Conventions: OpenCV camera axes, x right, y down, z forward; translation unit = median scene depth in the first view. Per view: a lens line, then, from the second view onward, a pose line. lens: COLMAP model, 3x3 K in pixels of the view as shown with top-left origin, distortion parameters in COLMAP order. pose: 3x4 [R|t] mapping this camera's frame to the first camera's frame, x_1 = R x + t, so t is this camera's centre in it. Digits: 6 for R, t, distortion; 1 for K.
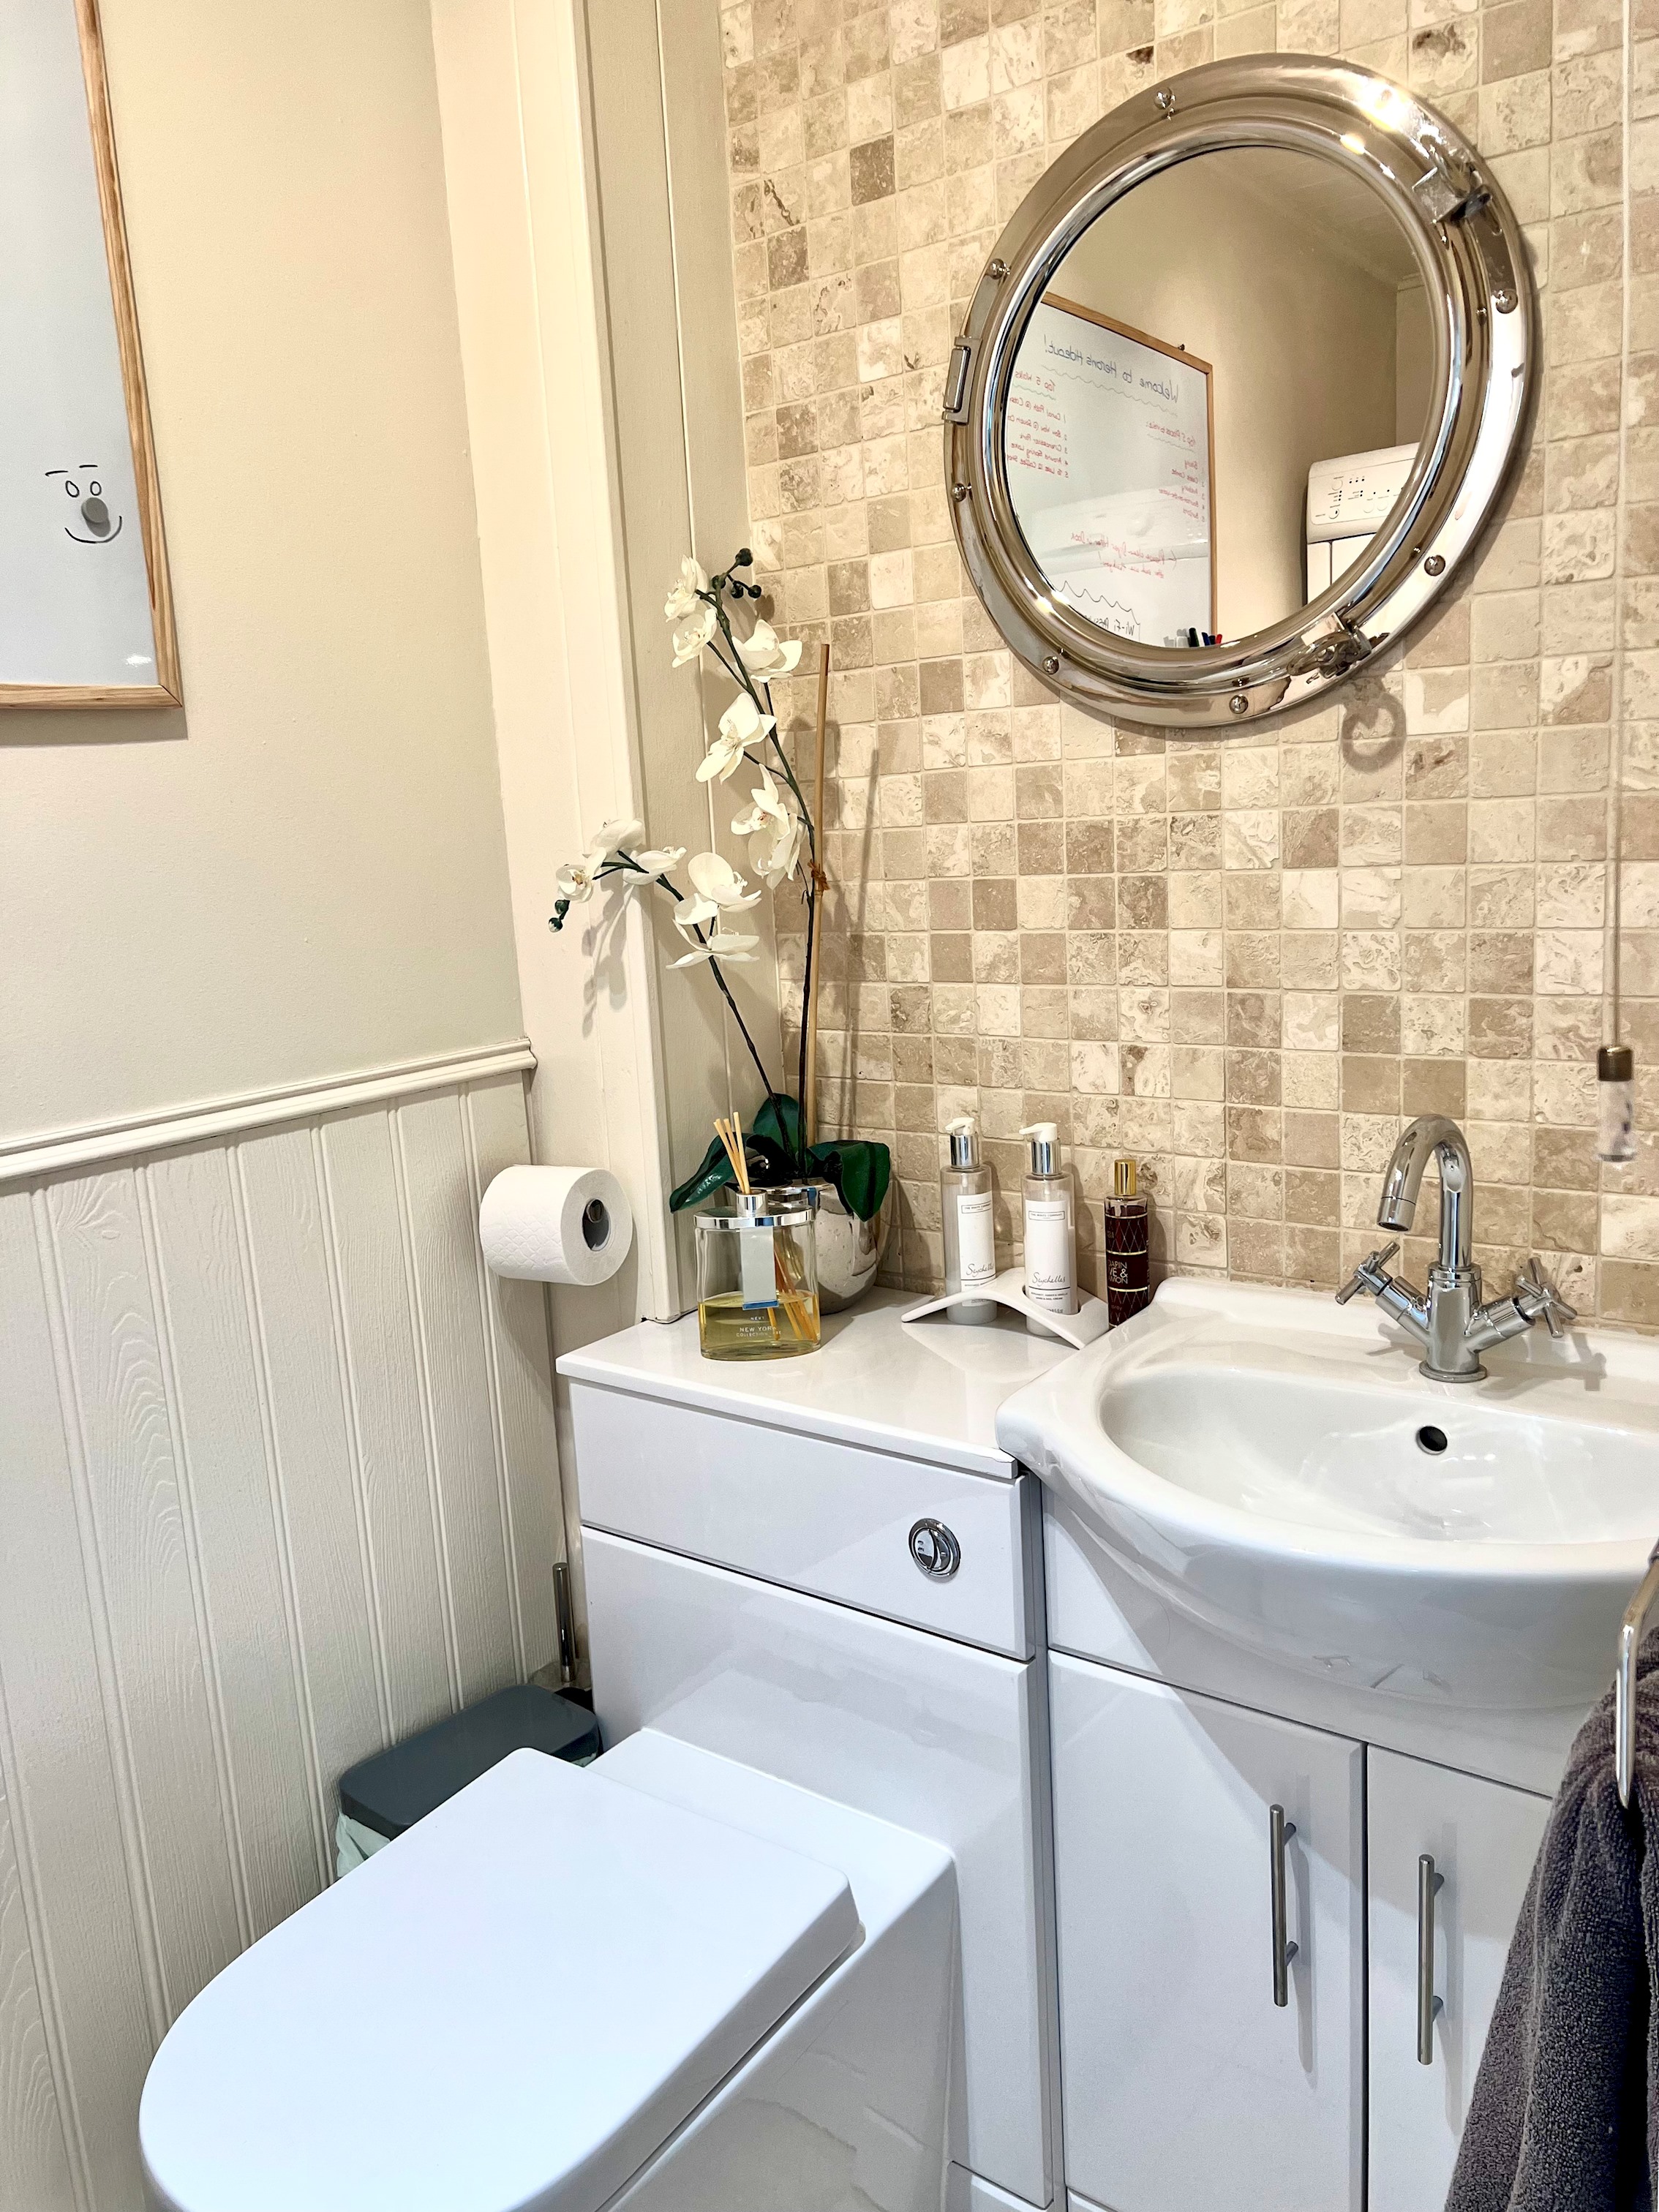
lens RADIAL K [[1670.9, 0, 829.5], [0, 1670.9, 1106.0], [0, 0, 1]] dist [0.073014, -0.117566]
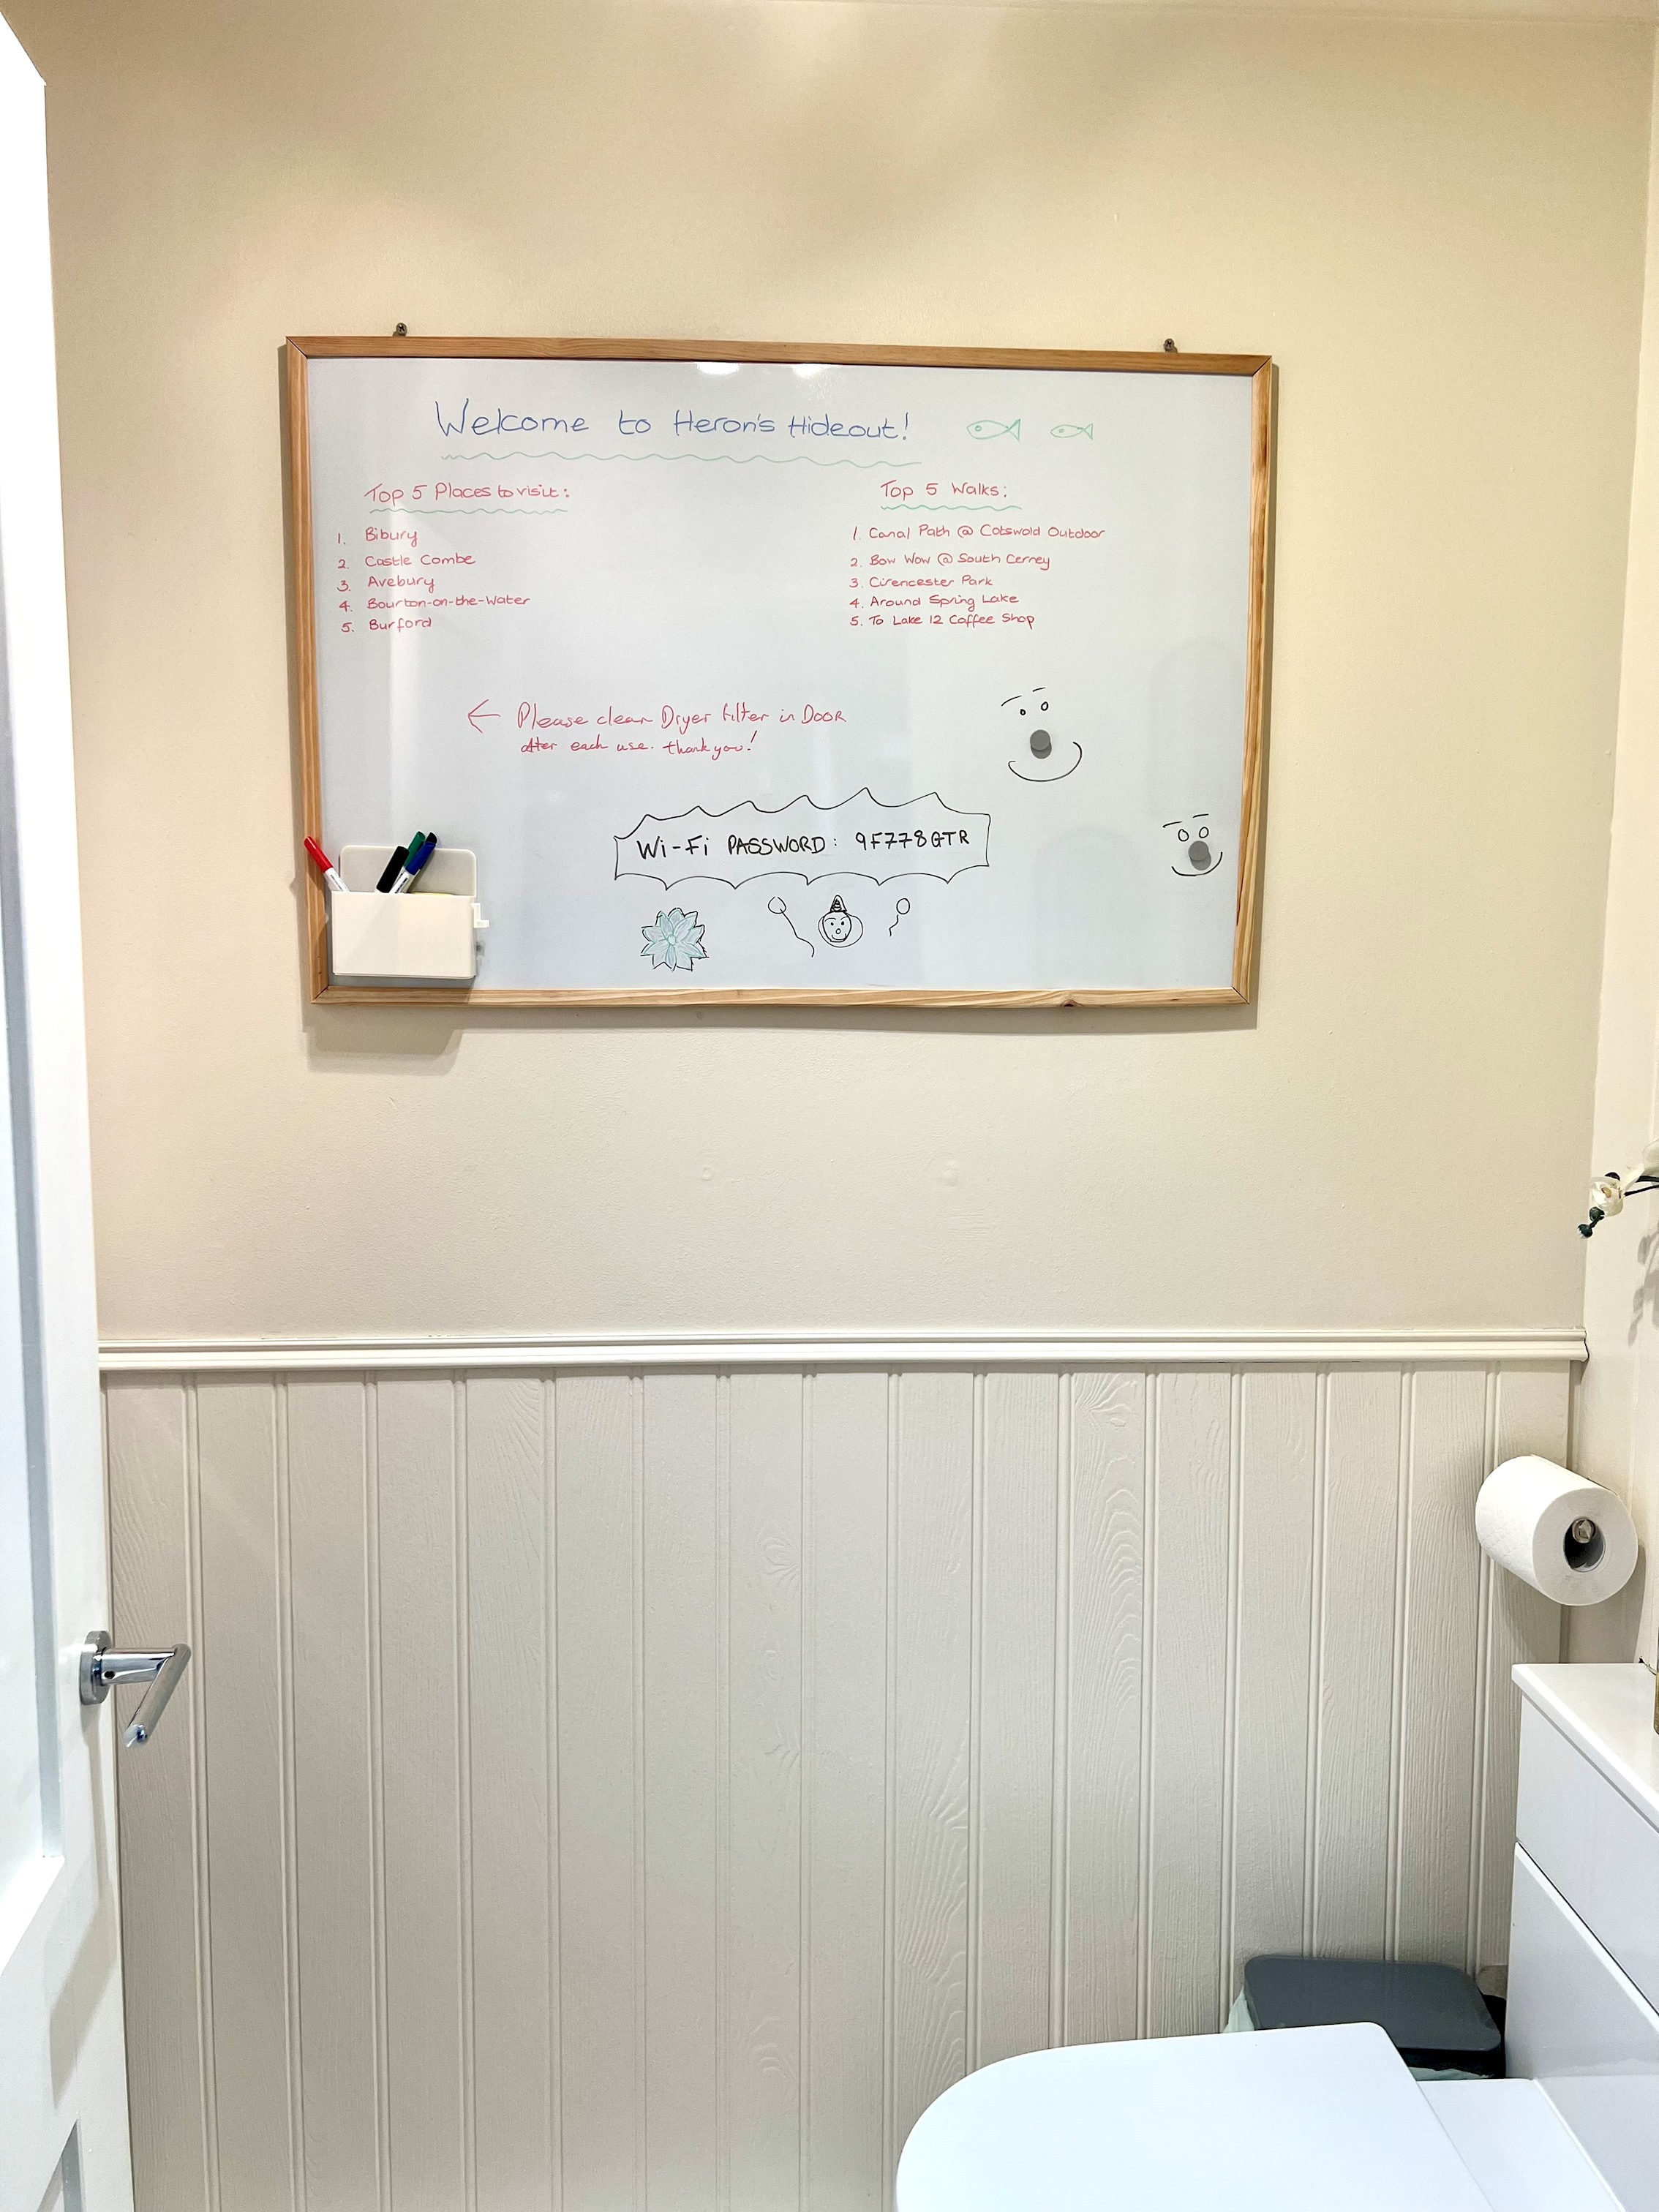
lens RADIAL K [[1670.9, 0, 829.5], [0, 1670.9, 1106.0], [0, 0, 1]] dist [0.073014, -0.117566]
pose [[0.636000, 0.133779, -0.760005, 0.307061], [-0.180442, 0.983337, 0.022090, -0.126396], [0.750296, 0.123088, 0.649542, 0.015748]]
